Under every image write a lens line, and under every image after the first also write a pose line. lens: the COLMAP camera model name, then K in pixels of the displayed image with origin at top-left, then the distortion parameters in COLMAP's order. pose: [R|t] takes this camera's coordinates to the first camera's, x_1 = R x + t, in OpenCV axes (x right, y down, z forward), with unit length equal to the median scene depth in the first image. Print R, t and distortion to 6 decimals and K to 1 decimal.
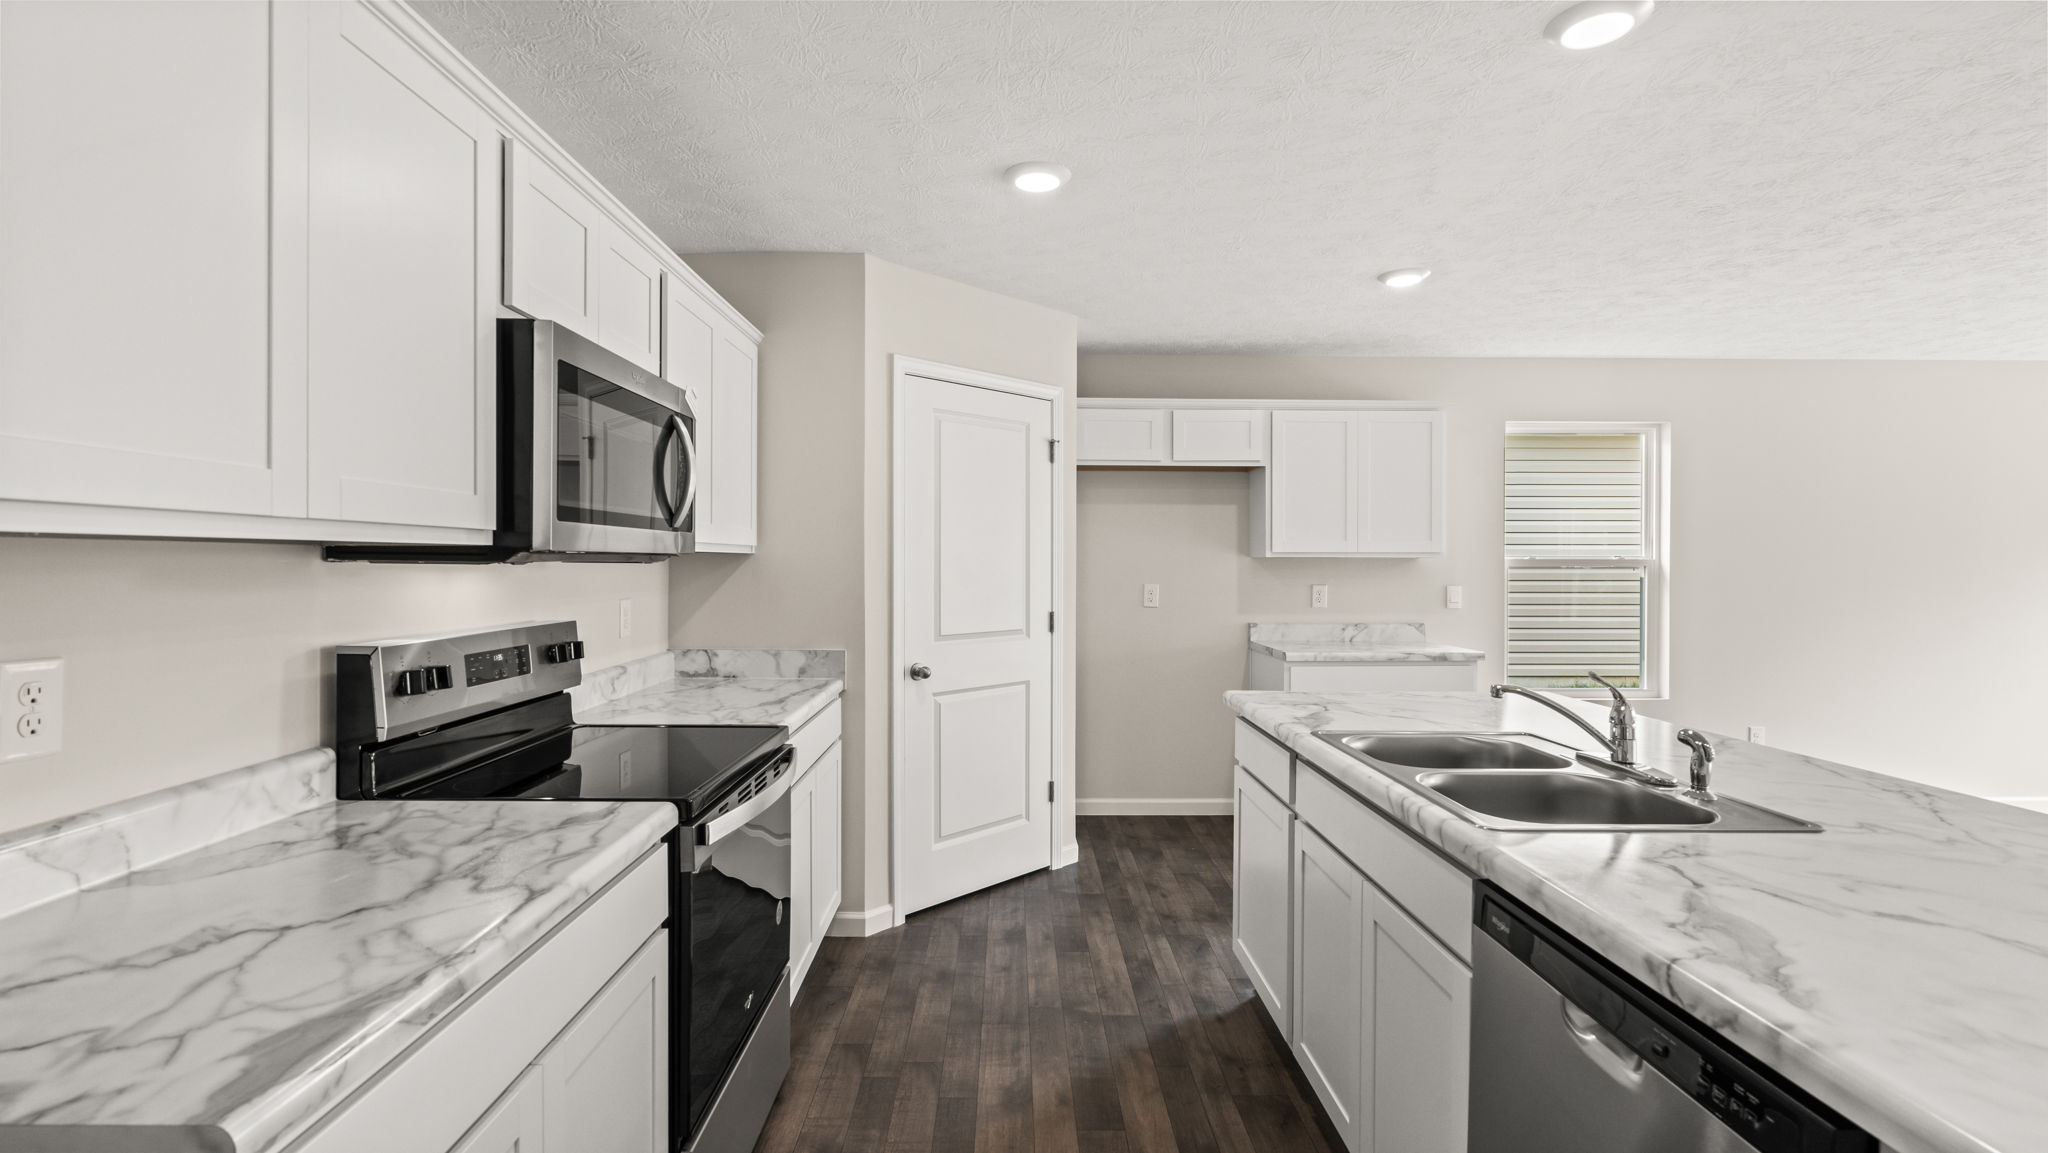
lens RADIAL K [[916.2, 0, 1019.1], [0, 916.2, 576.1], [0, 0, 1]] dist [-0.004084, 0.000112]
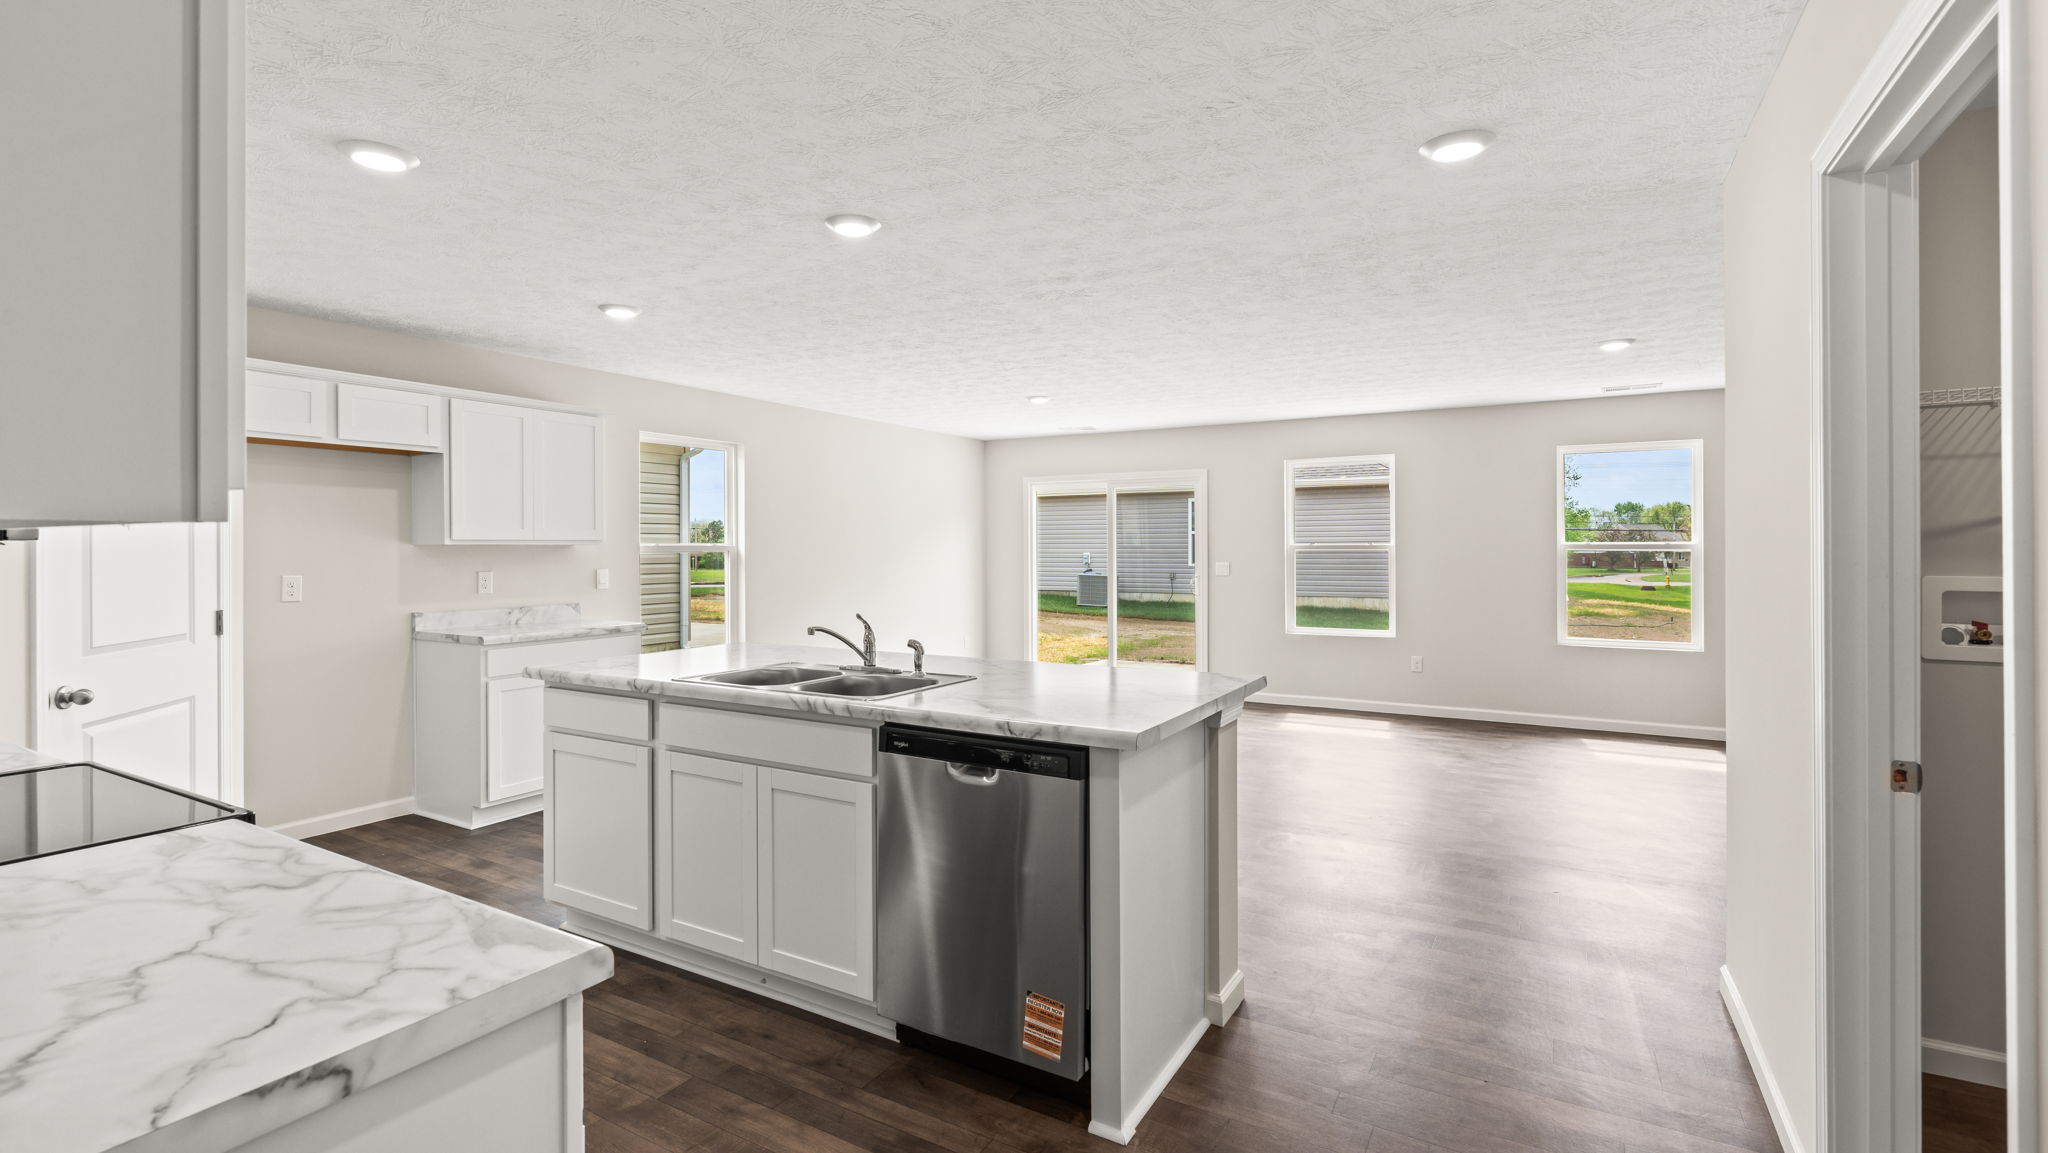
lens RADIAL K [[924.0, 0, 1017.4], [0, 924.0, 556.8], [0, 0, 1]] dist [-0.003177, 0.000712]
pose [[0.514021, -0.012565, 0.857686, -0.349336], [0.017073, 0.999844, 0.004415, -0.001450], [-0.857608, 0.012374, 0.514155, -0.063007]]
